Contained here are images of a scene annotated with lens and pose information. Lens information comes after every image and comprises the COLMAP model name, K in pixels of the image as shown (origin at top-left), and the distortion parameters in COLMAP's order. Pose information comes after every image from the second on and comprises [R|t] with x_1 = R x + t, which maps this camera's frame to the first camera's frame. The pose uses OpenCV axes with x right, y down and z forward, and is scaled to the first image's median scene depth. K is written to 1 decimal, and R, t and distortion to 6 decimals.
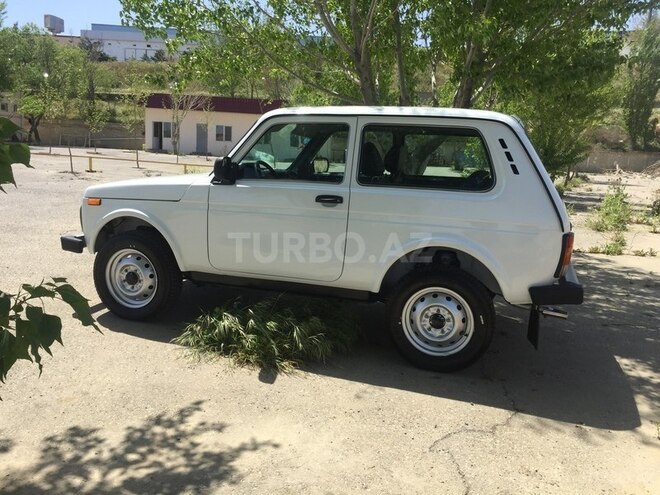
lens RADIAL K [[548.6, 0, 330.0], [0, 548.6, 247.5], [0, 0, 1]] dist [0.107264, -0.140392]
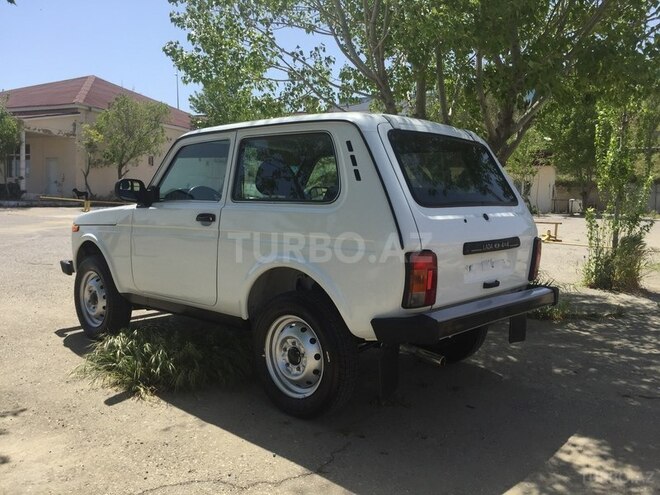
lens RADIAL K [[548.6, 0, 330.0], [0, 548.6, 247.5], [0, 0, 1]] dist [0.107264, -0.140392]
pose [[0.911456, 0.002946, -0.411386, 0.599323], [-0.047049, 0.994160, -0.097121, 0.047072], [0.408698, 0.107877, 0.906272, 0.231550]]
